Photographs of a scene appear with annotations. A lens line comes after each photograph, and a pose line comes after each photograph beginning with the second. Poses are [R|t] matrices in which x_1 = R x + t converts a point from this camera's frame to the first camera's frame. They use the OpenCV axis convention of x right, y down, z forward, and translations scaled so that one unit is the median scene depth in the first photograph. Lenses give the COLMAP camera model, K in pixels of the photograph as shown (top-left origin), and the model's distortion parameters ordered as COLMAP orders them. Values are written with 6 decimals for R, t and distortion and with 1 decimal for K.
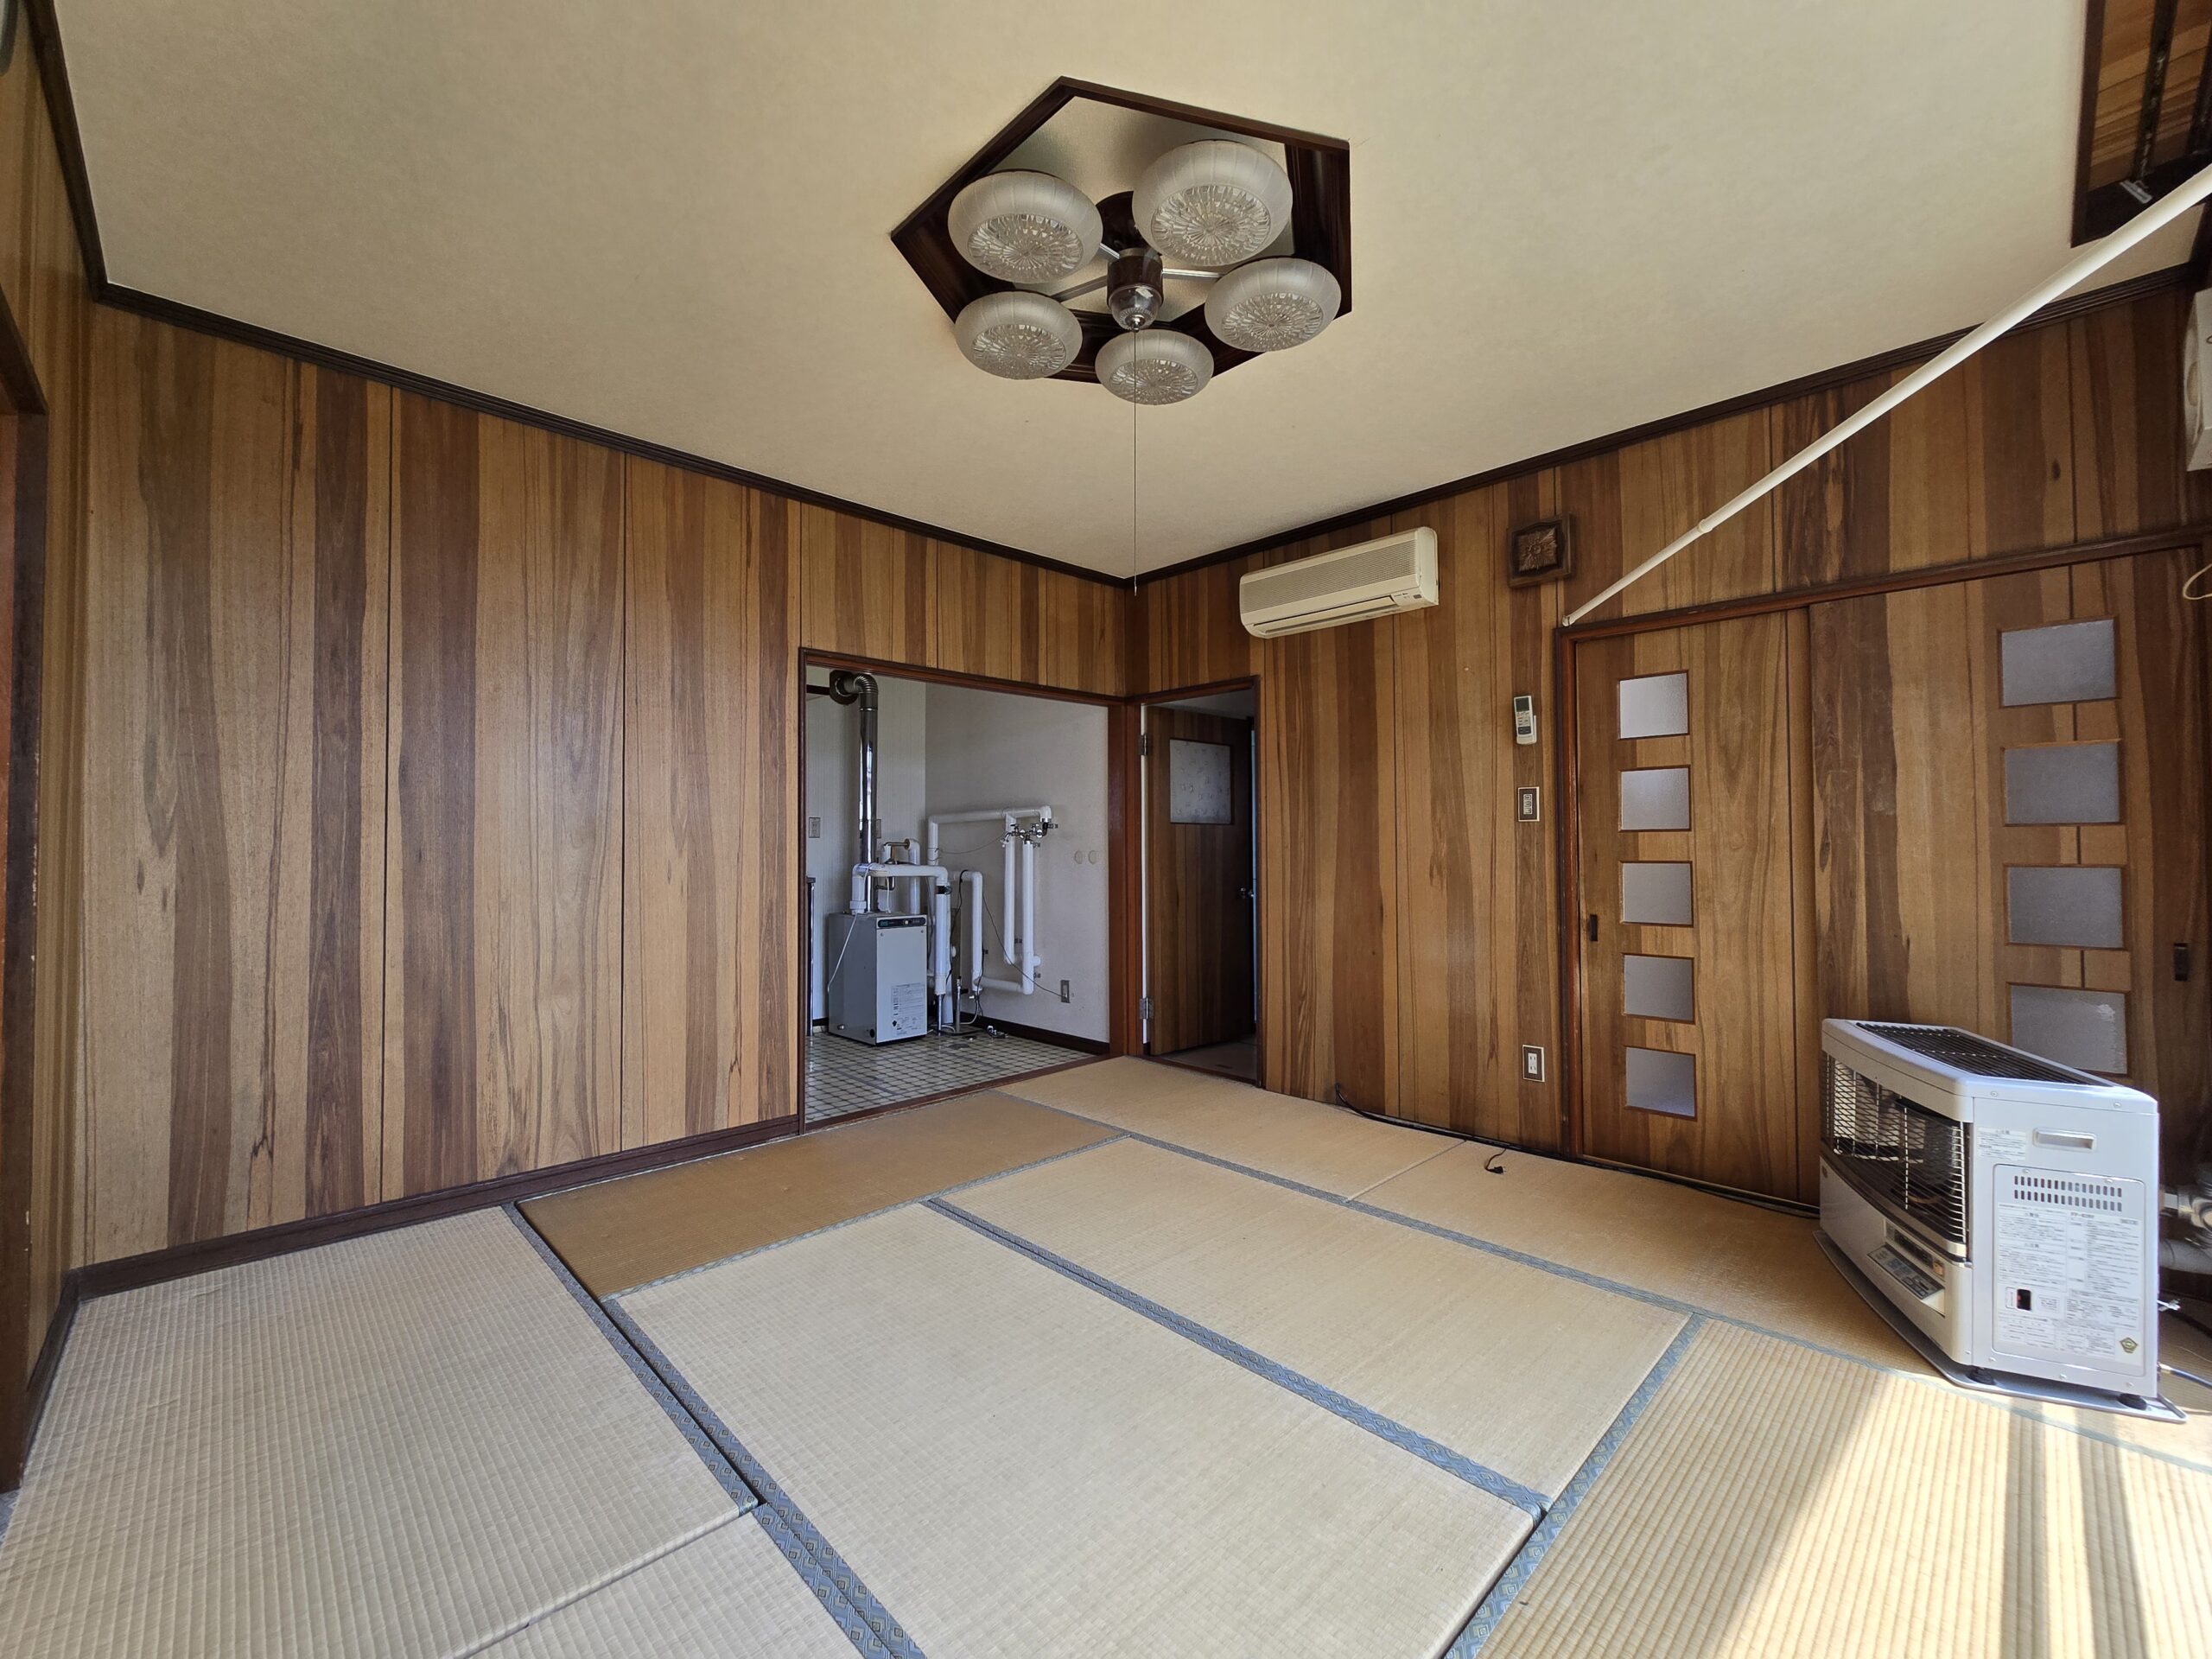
lens RADIAL K [[901.1, 0, 1099.9], [0, 901.1, 831.6], [0, 0, 1]] dist [-0.000310, -0.000053]
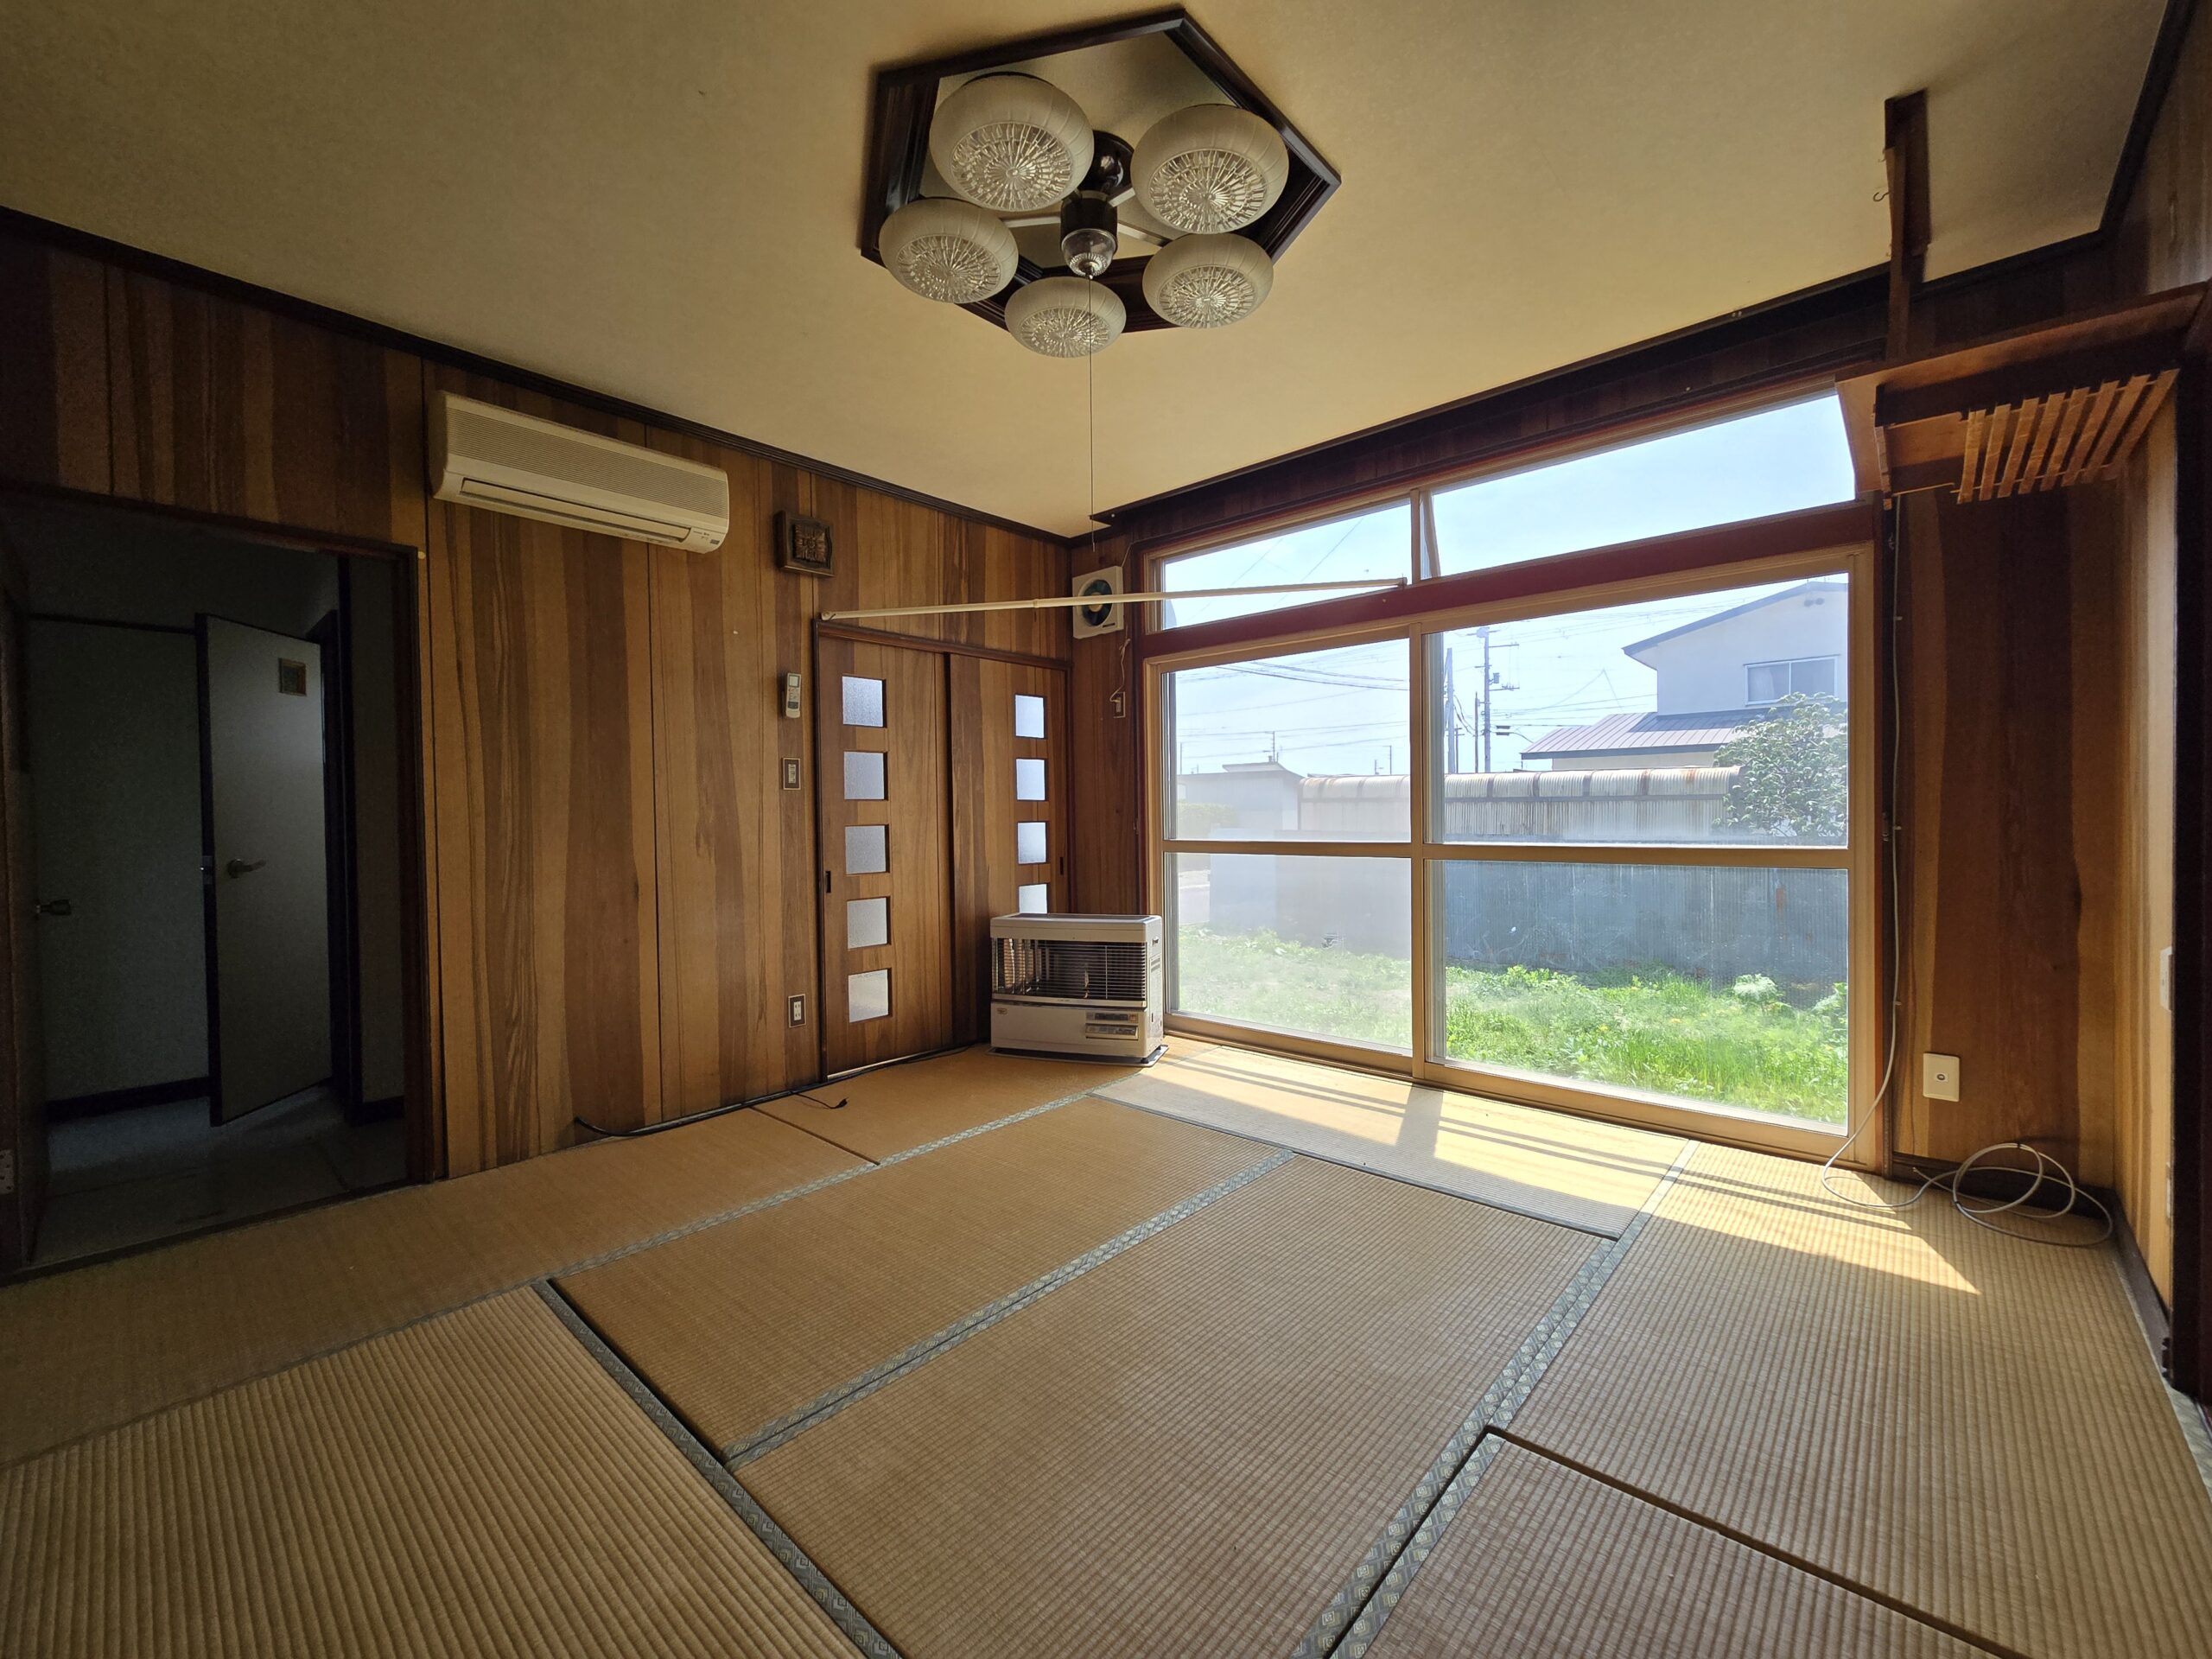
lens RADIAL K [[901.1, 0, 1099.5], [0, 901.1, 826.2], [0, 0, 1]] dist [-0.000310, -0.000053]
pose [[-0.057905, -0.009290, 0.998279, -0.593451], [-0.004764, 0.999948, 0.009029, 0.020023], [-0.998311, -0.004233, -0.057946, 0.654973]]
